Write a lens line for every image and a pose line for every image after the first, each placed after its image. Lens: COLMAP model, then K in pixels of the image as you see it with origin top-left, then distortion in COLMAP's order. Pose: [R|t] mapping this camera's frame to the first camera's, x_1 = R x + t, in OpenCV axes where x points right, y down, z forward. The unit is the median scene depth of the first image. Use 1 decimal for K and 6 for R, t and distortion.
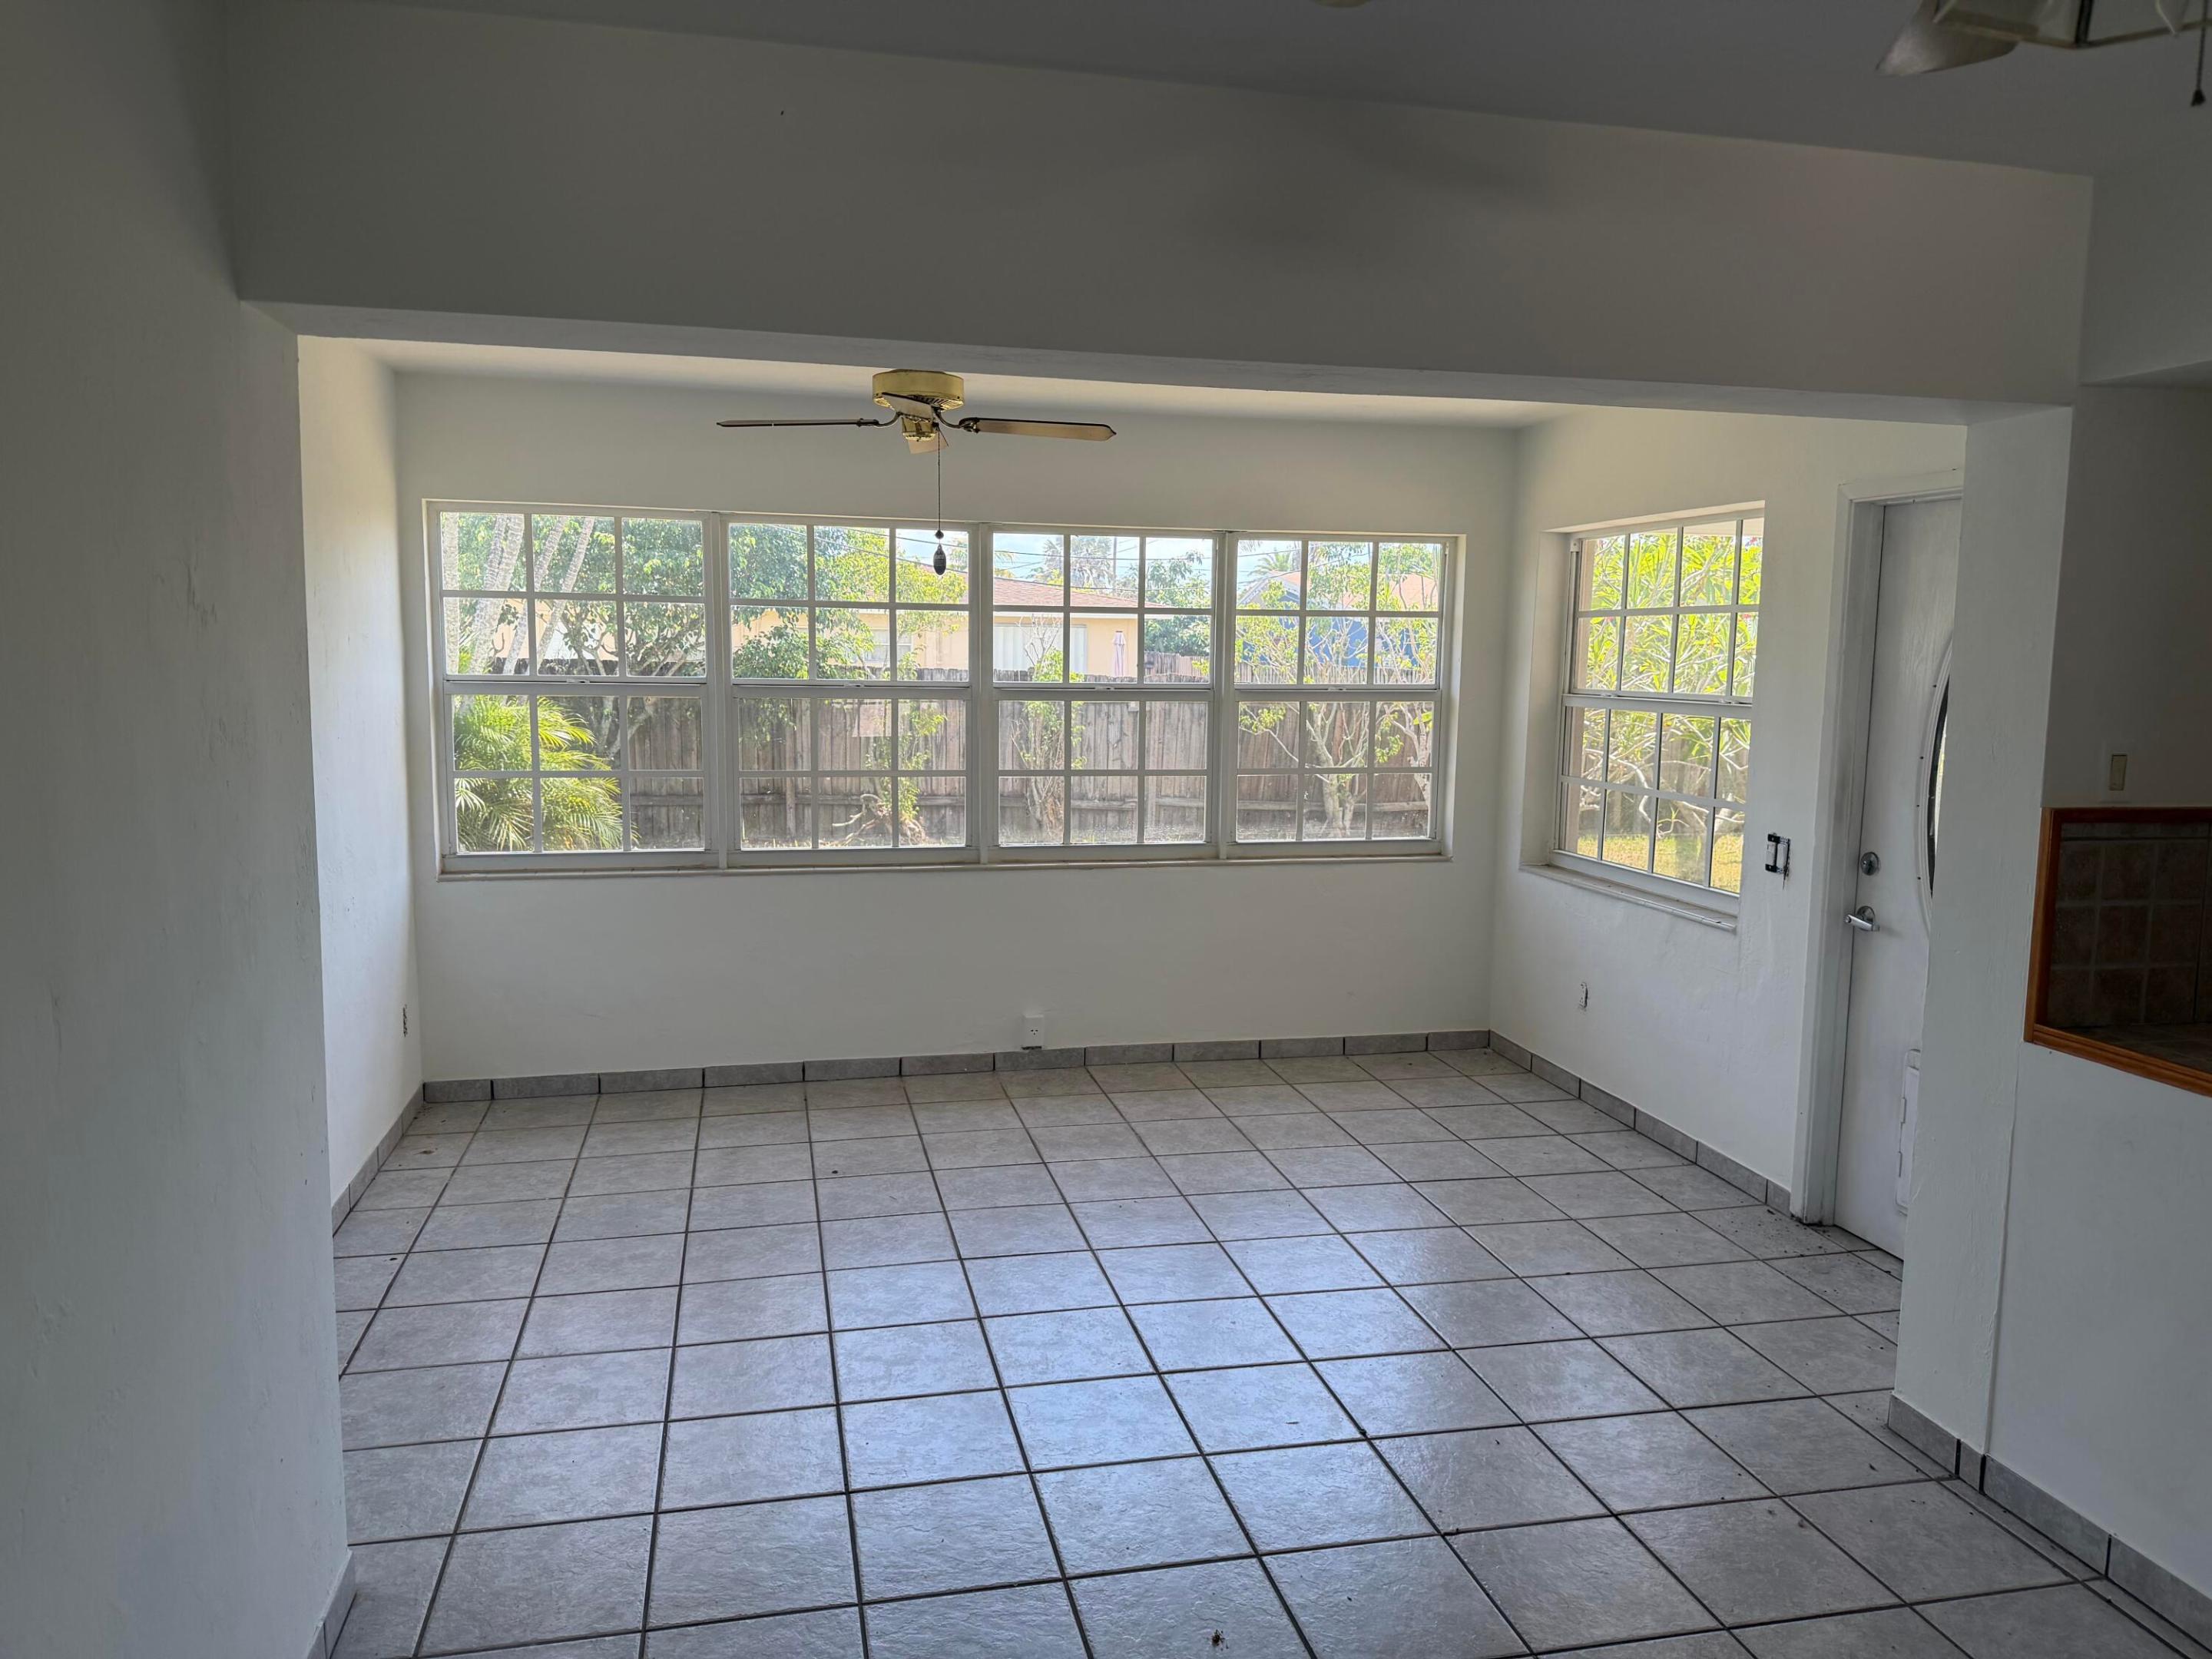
lens RADIAL K [[1546.2, 0, 1108.4], [0, 1546.2, 833.2], [0, 0, 1]] dist [0.000250, -0.011356]
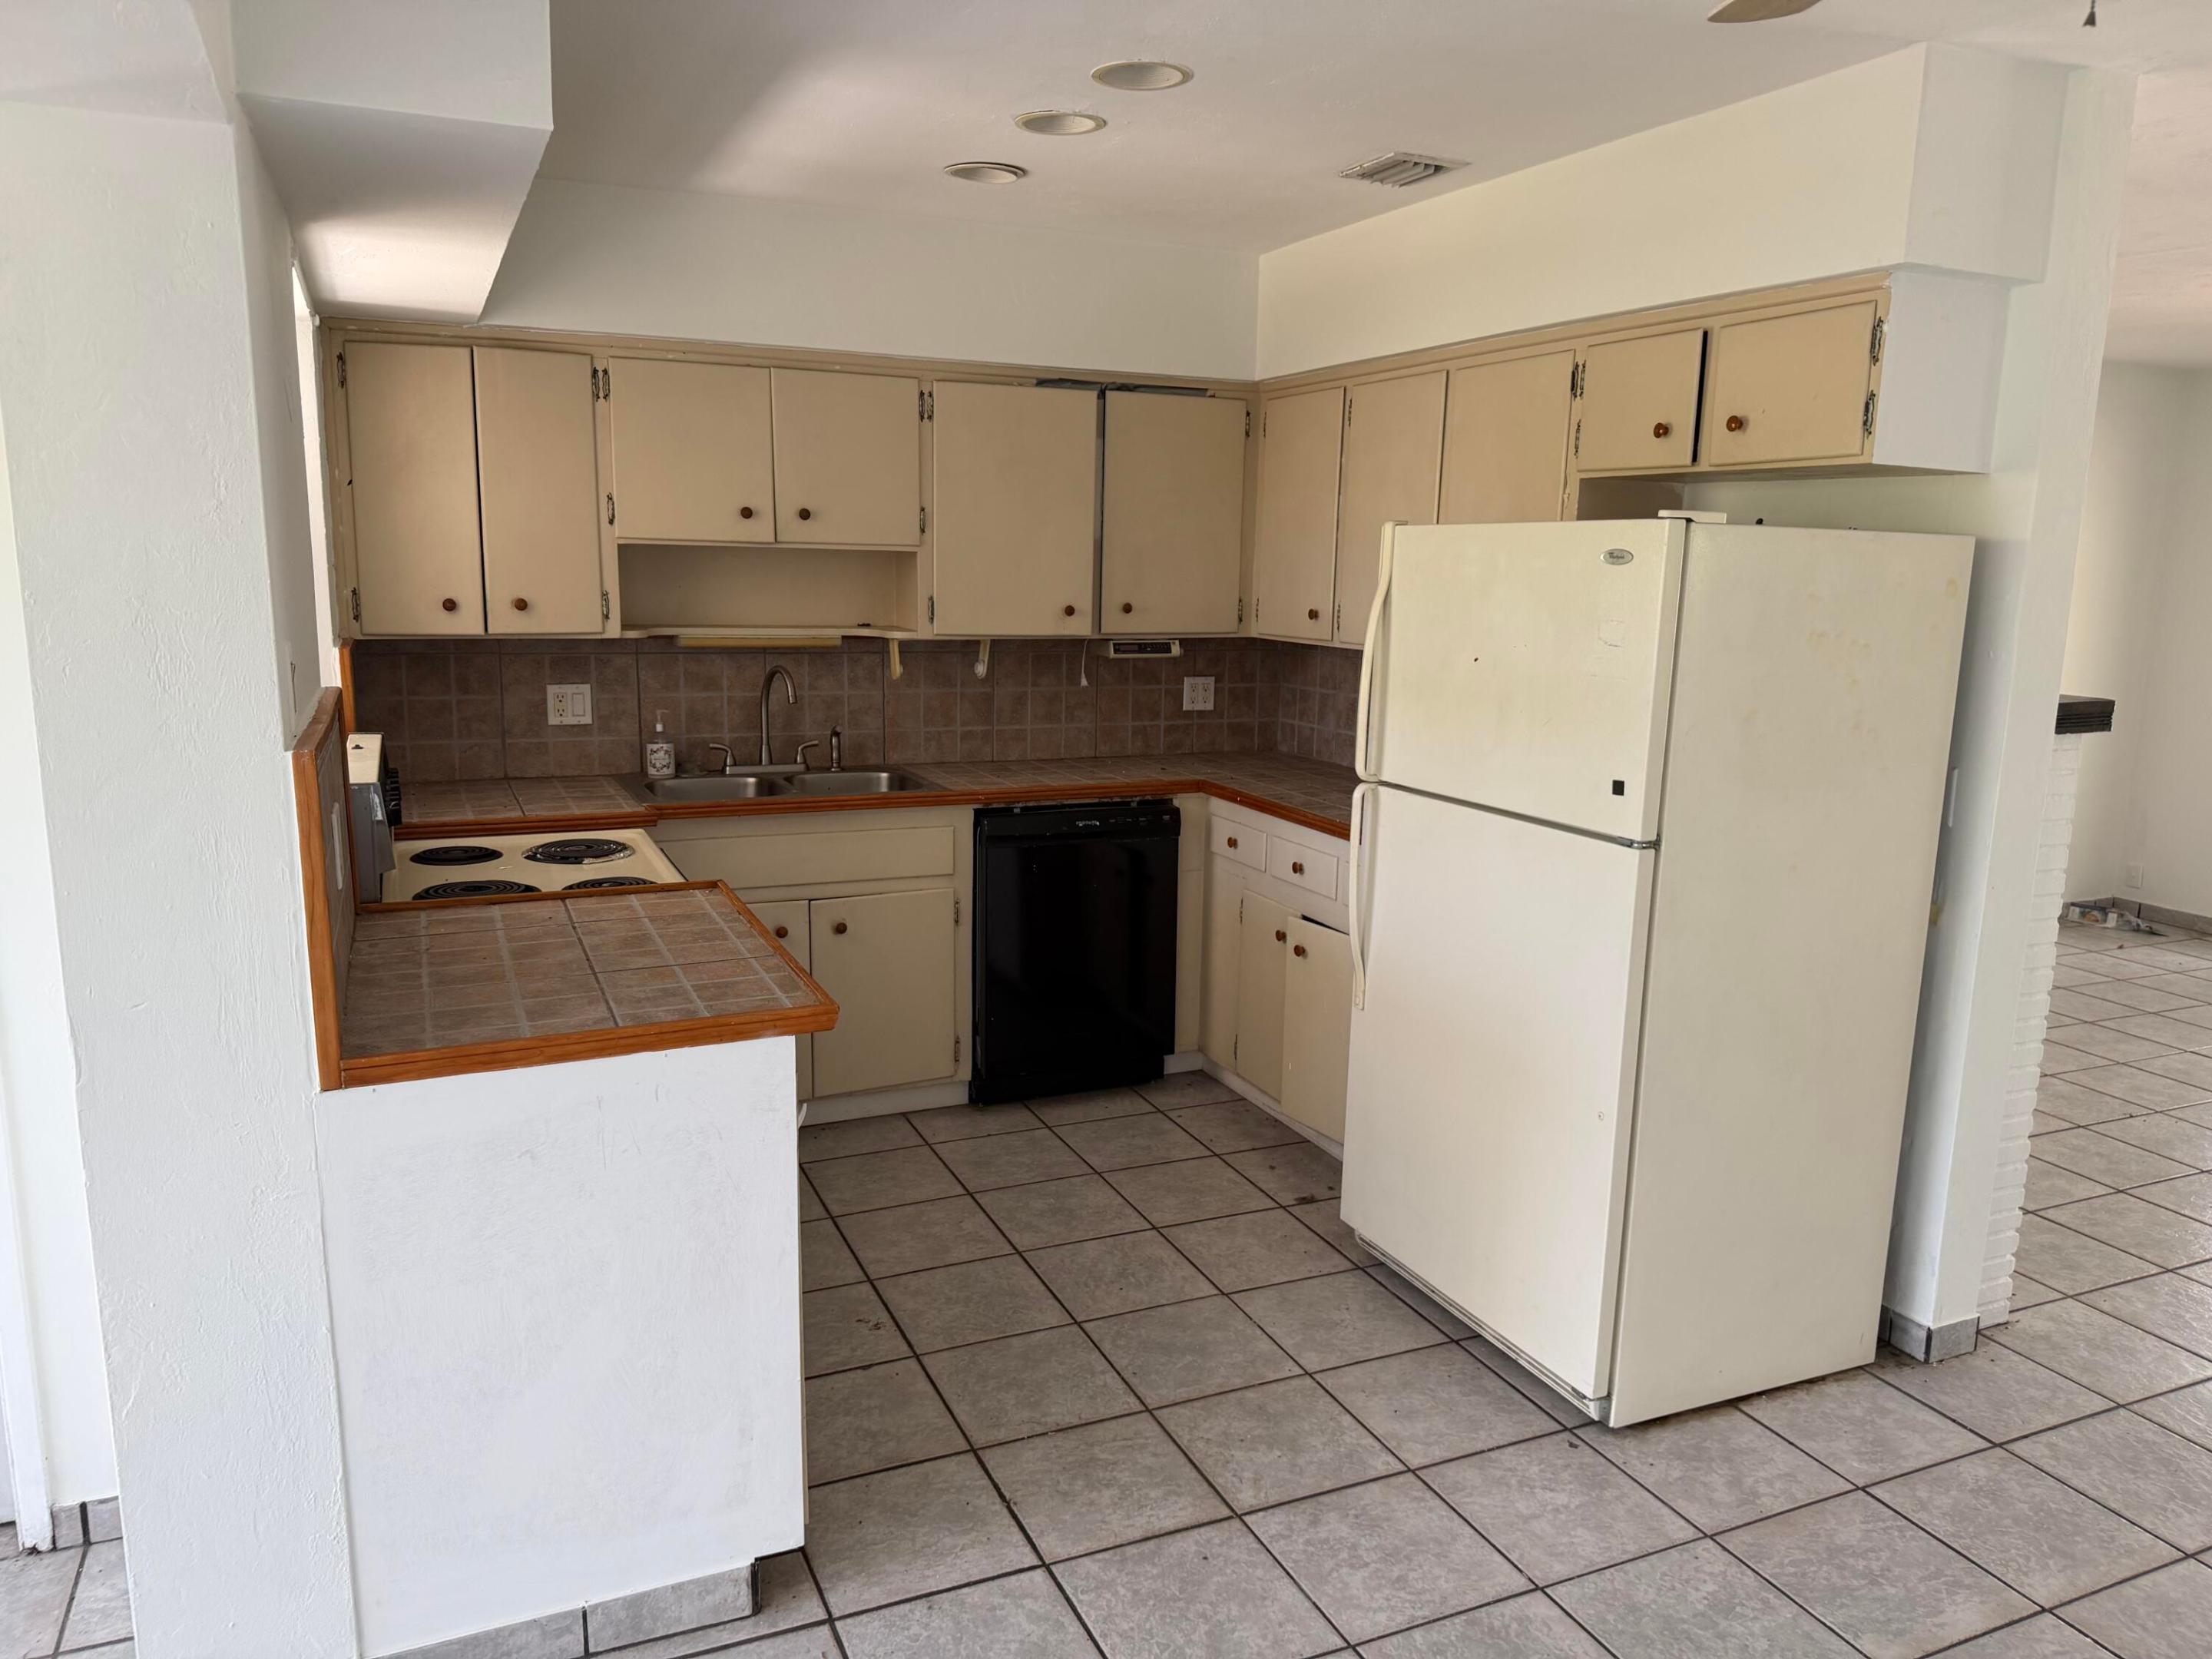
lens RADIAL K [[1544.8, 0, 1106.0], [0, 1544.8, 829.5], [0, 0, 1]] dist [0.026307, -0.061625]
pose [[-0.196962, -0.192232, 0.961381, -0.109599], [0.095796, 0.972124, 0.214006, -0.090762], [-0.975720, 0.134247, -0.173056, 0.765211]]
